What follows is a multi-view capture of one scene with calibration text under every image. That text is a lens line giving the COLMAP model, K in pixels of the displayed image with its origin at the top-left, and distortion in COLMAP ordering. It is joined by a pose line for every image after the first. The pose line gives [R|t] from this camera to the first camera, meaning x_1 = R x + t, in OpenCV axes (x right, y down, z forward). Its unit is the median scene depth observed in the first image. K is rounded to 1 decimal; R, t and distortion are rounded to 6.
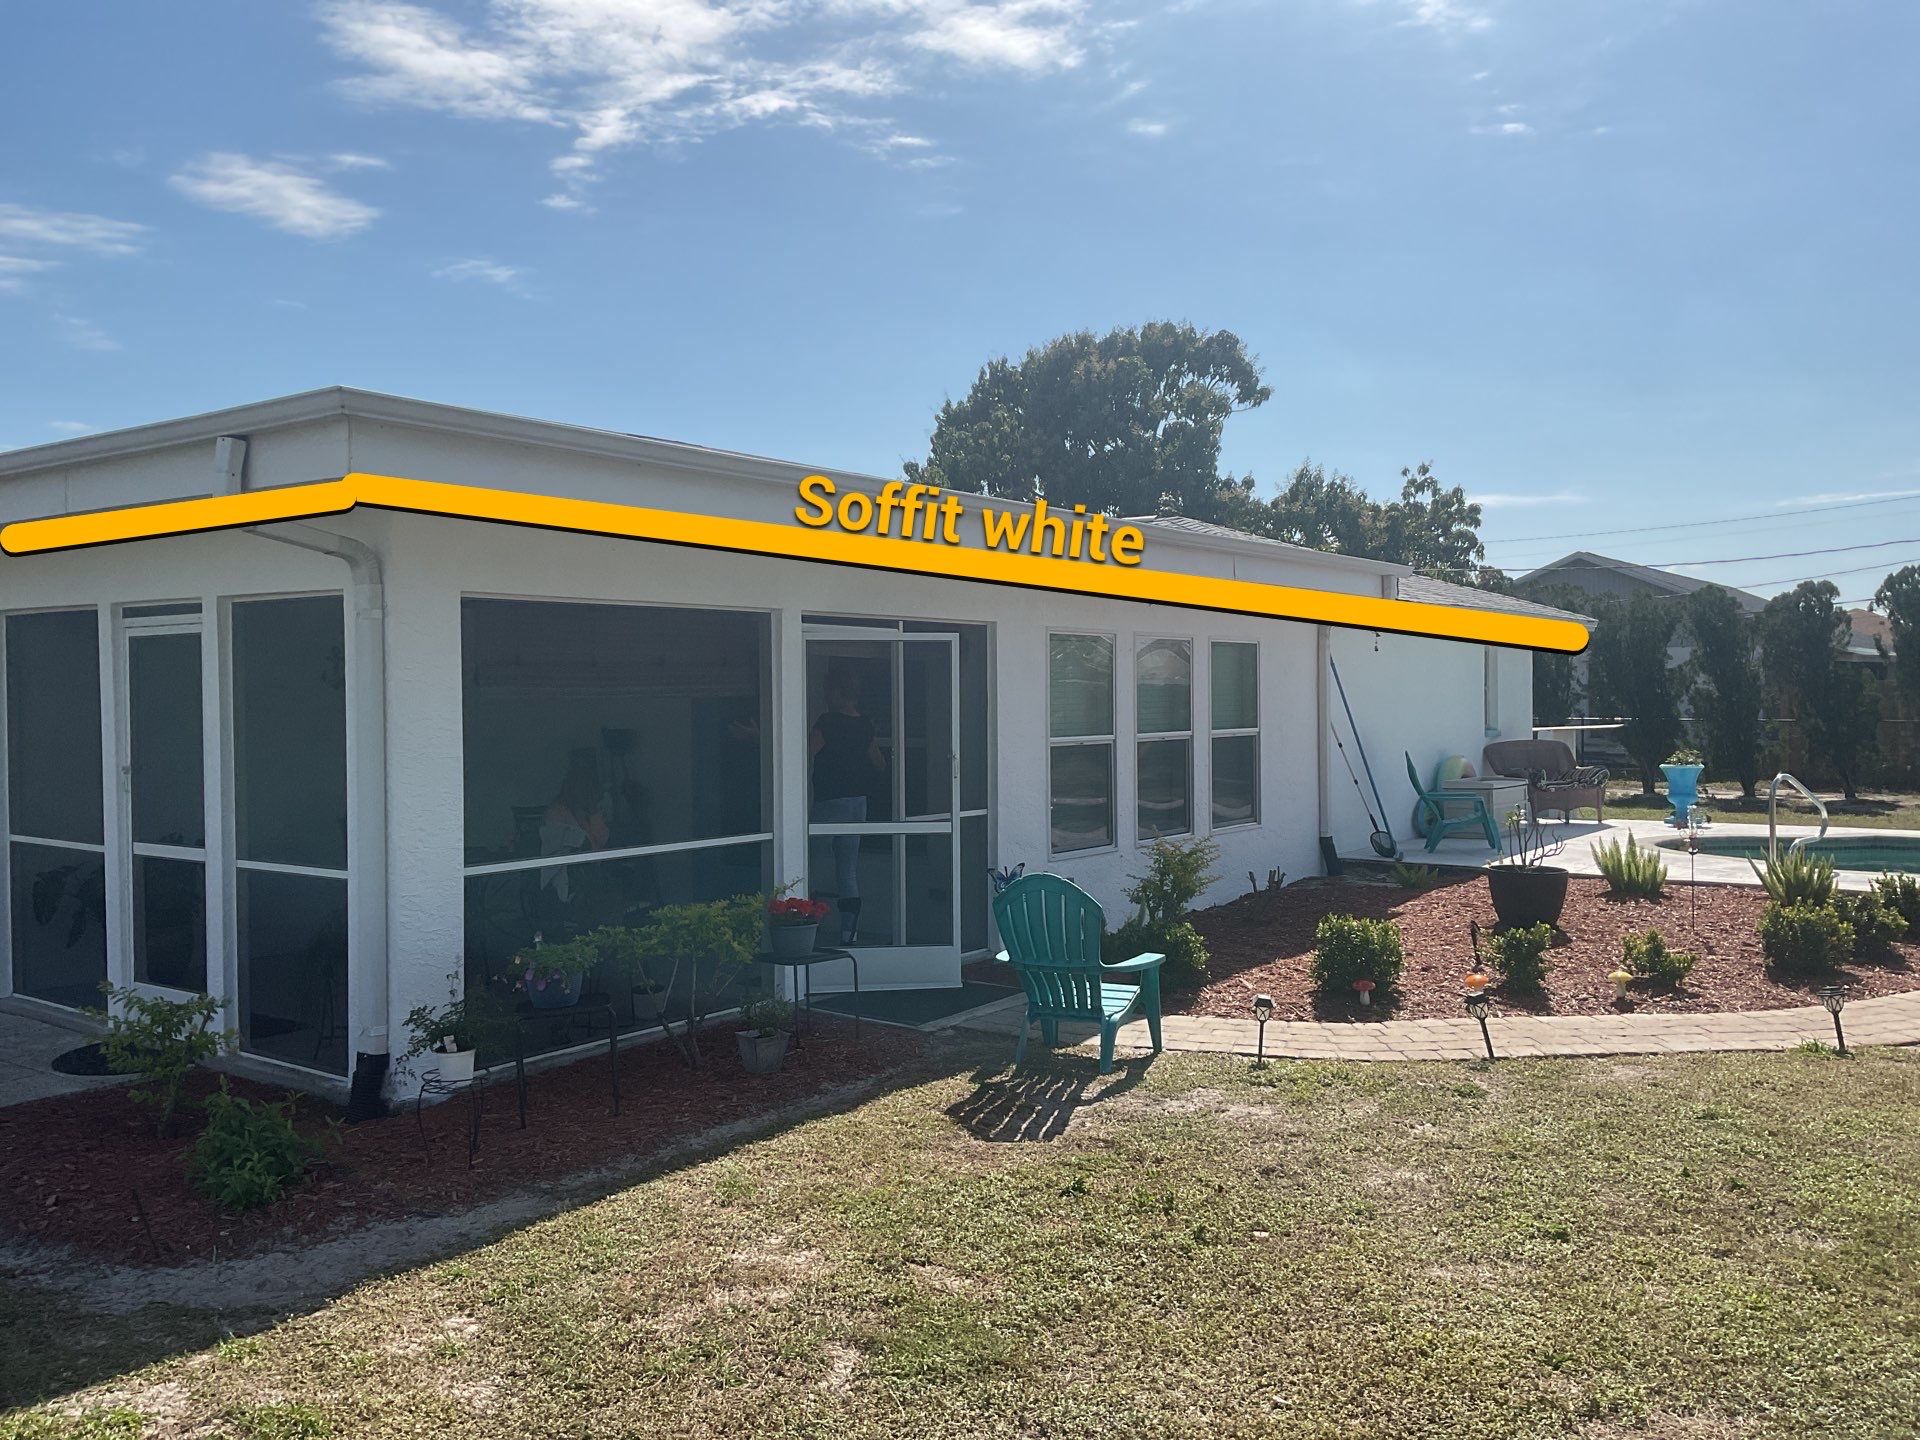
lens RADIAL K [[1604.5, 0, 960.4], [0, 1604.5, 706.1], [0, 0, 1]] dist [0.082865, -0.150738]
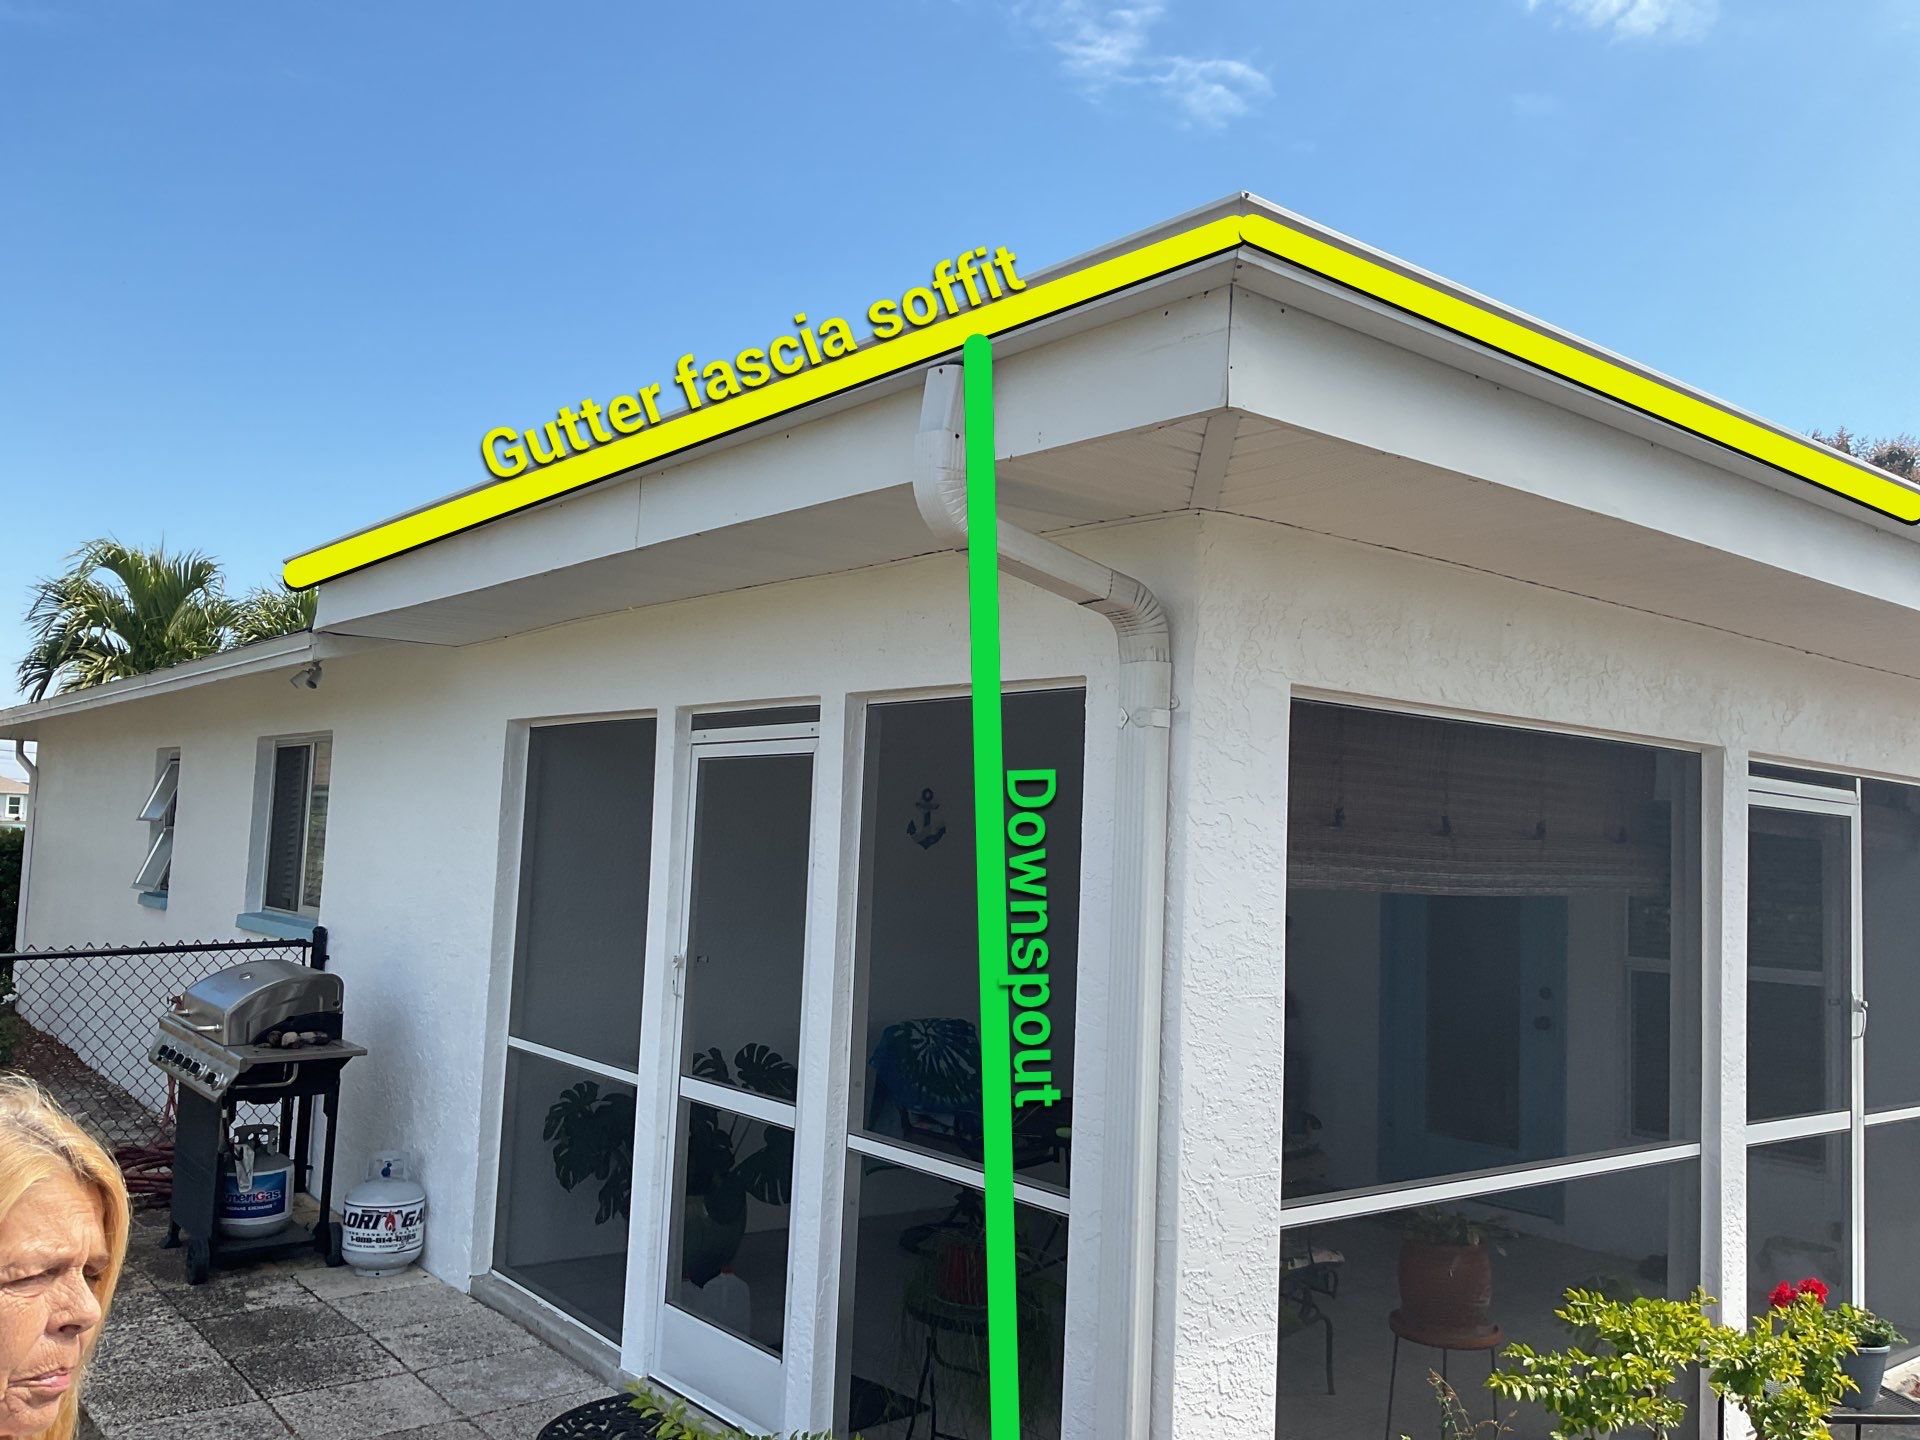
lens RADIAL K [[1590.5, 0, 967.2], [0, 1590.5, 723.6], [0, 0, 1]] dist [0.140088, -0.297828]
pose [[0.966131, 0.027046, -0.256632, -0.264948], [-0.050931, 0.994915, -0.086888, -0.006476], [0.252977, 0.097016, 0.962596, 0.441668]]
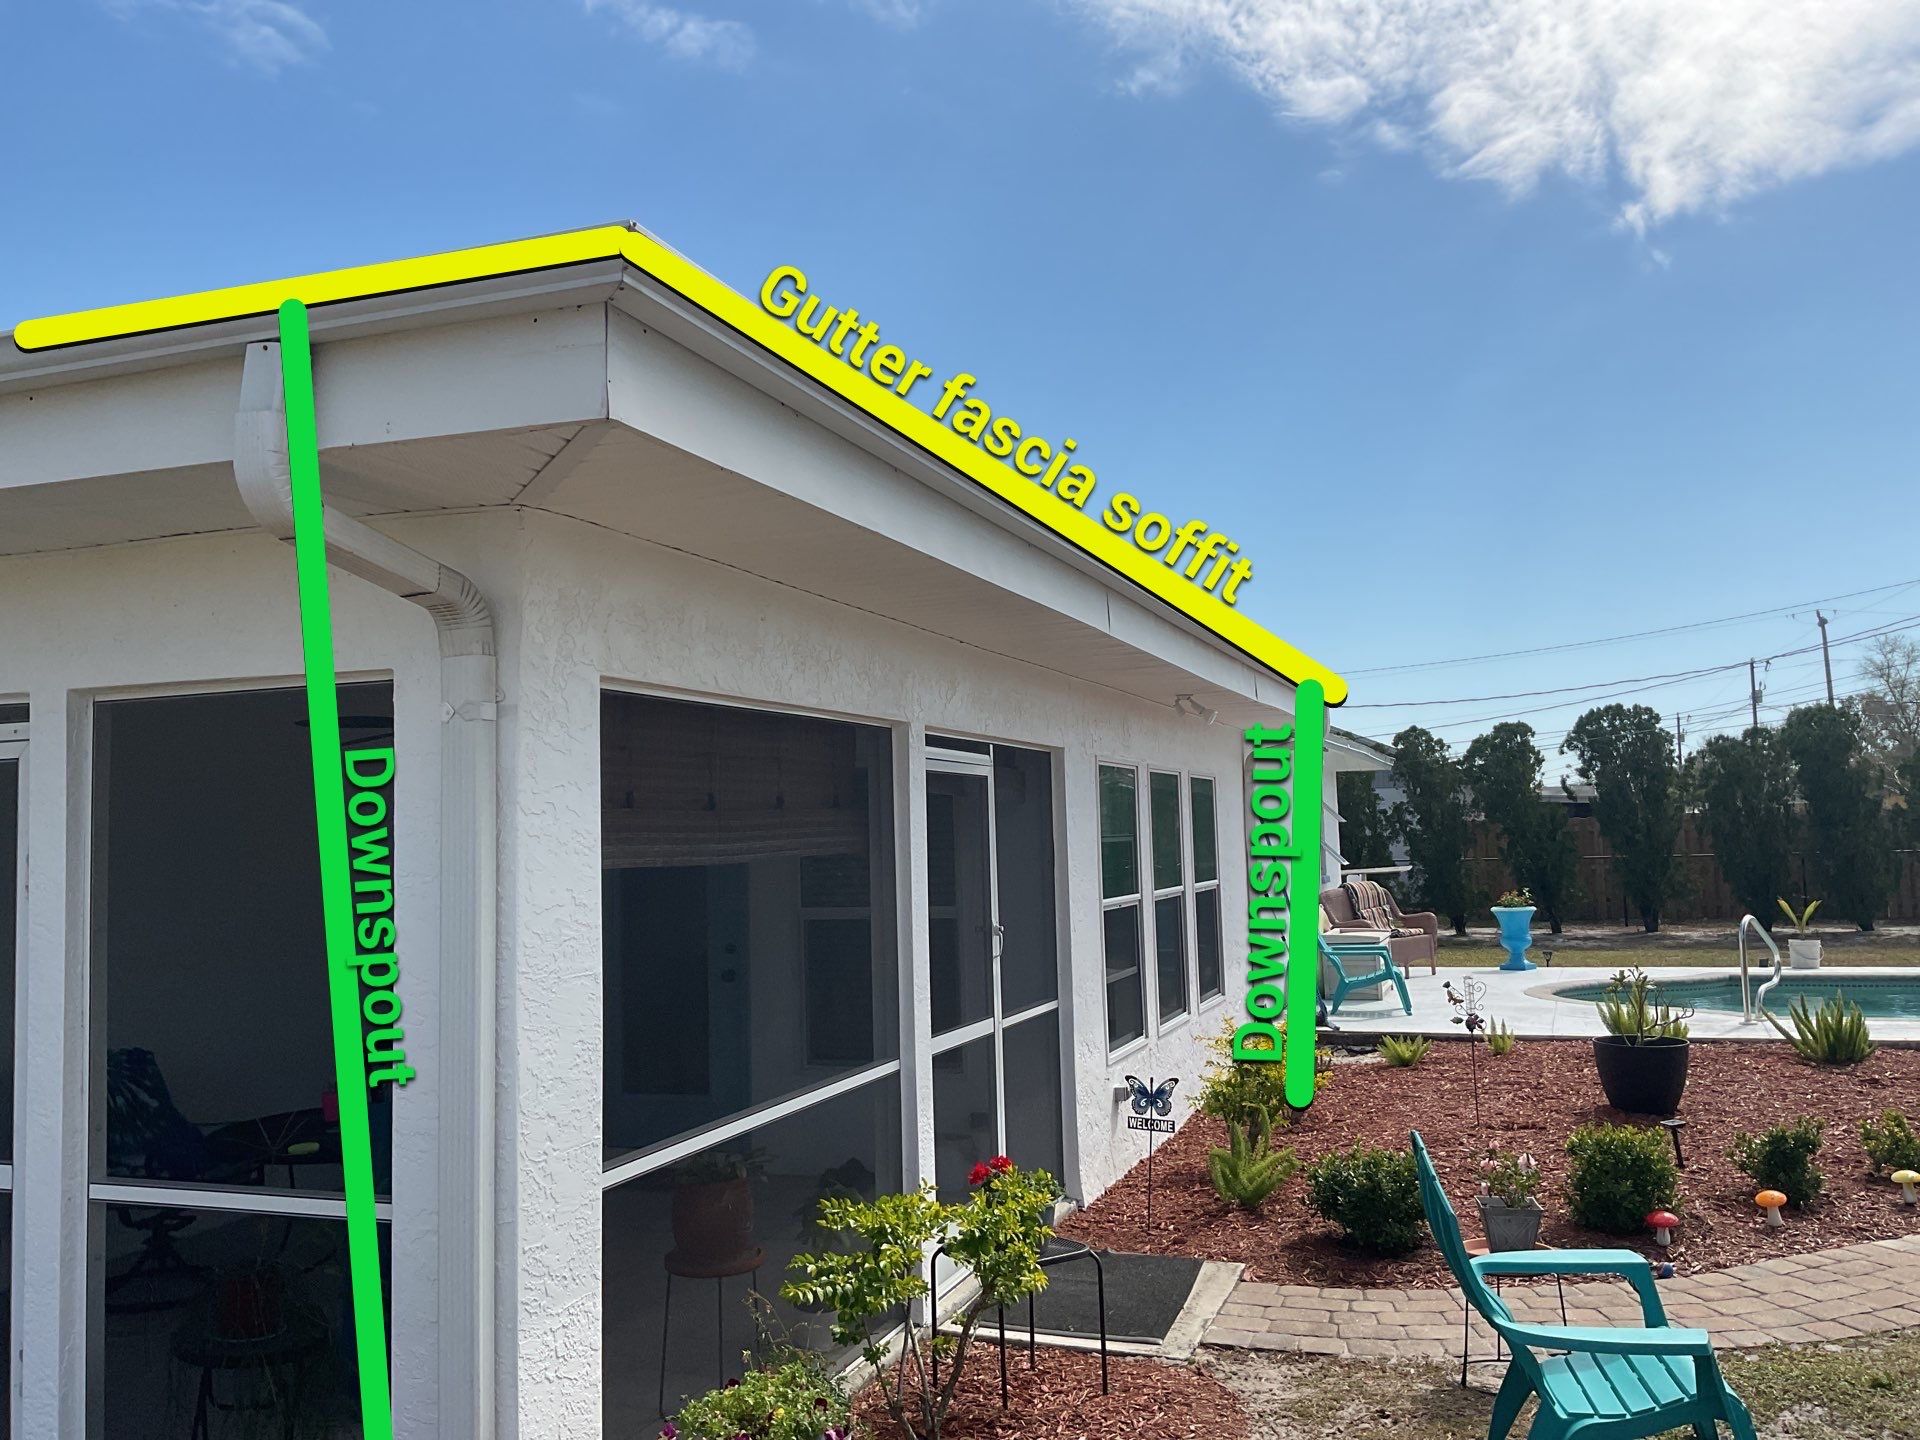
lens RADIAL K [[1574.8, 0, 960.0], [0, 1574.8, 720.0], [0, 0, 1]] dist [0.065912, -0.088847]
pose [[0.959416, 0.002711, 0.281983, -0.329860], [0.021856, 0.996231, -0.083940, -0.006722], [-0.281148, 0.086696, 0.955740, 0.419211]]
